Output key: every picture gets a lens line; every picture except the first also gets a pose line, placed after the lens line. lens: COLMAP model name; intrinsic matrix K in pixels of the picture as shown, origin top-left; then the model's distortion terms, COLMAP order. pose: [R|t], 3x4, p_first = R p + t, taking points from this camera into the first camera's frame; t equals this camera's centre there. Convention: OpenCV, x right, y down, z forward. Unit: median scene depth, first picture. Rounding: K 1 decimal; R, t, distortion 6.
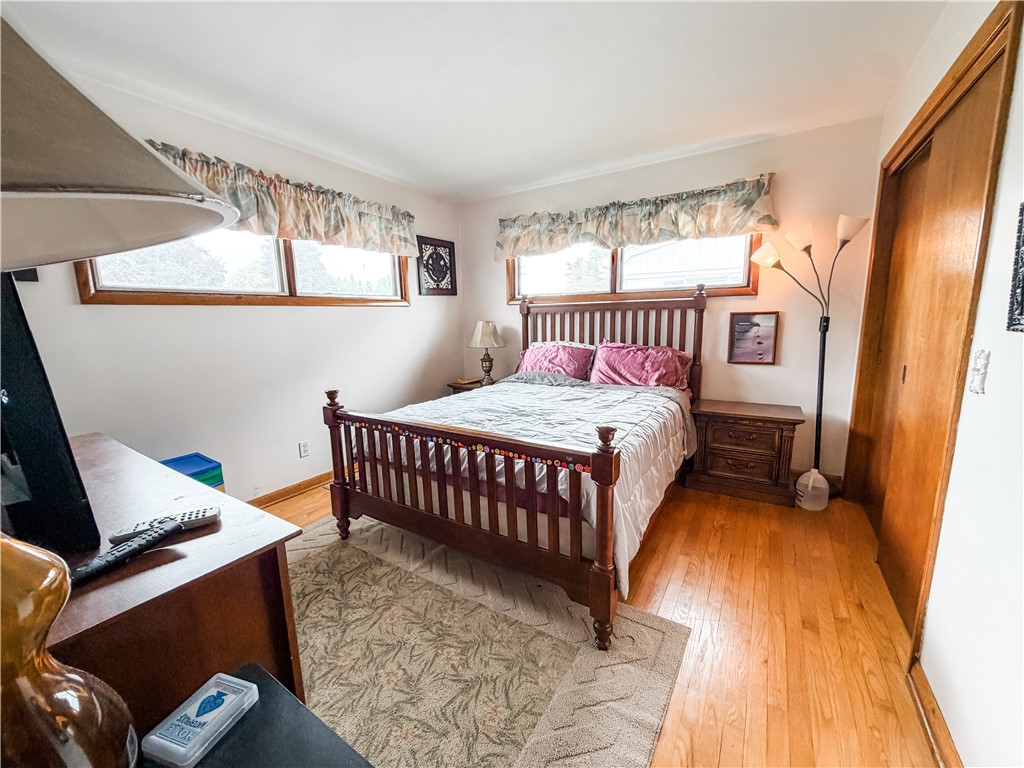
lens RADIAL K [[408.6, 0, 507.7], [0, 408.6, 385.3], [0, 0, 1]] dist [0.000726, -0.000310]
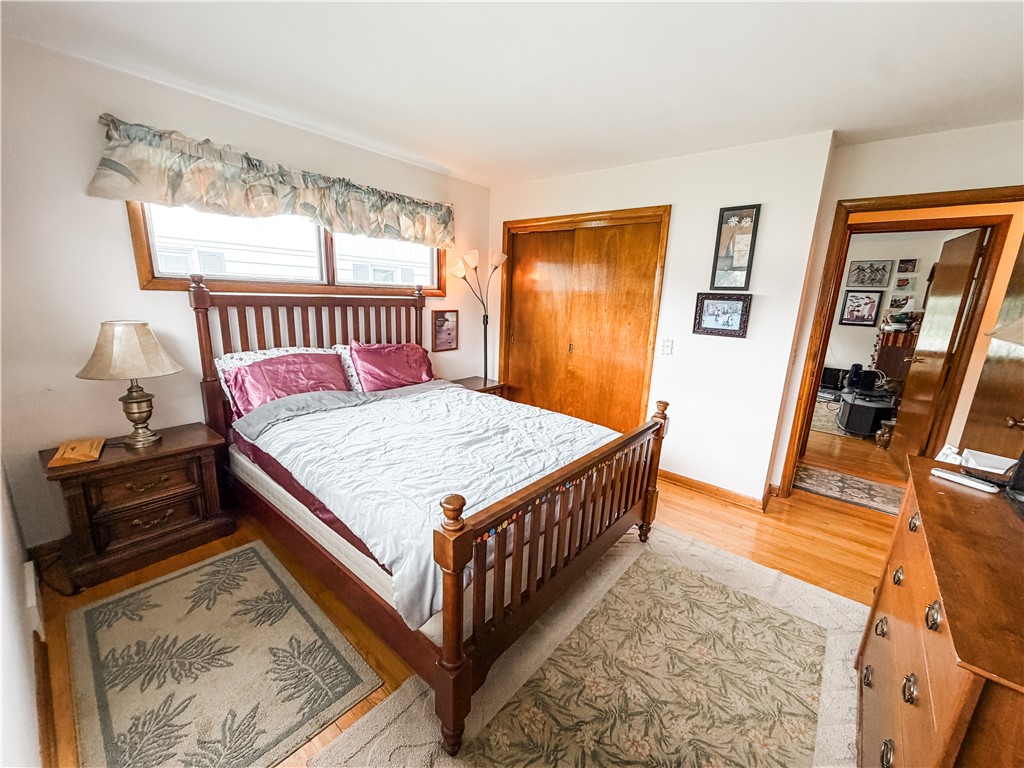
lens RADIAL K [[408.6, 0, 507.7], [0, 408.6, 385.3], [0, 0, 1]] dist [0.000726, -0.000310]
pose [[0.132589, -0.193772, 0.972046, -0.655707], [0.121548, 0.976481, 0.178077, -0.152951], [-0.983690, 0.094539, 0.153023, 0.630956]]
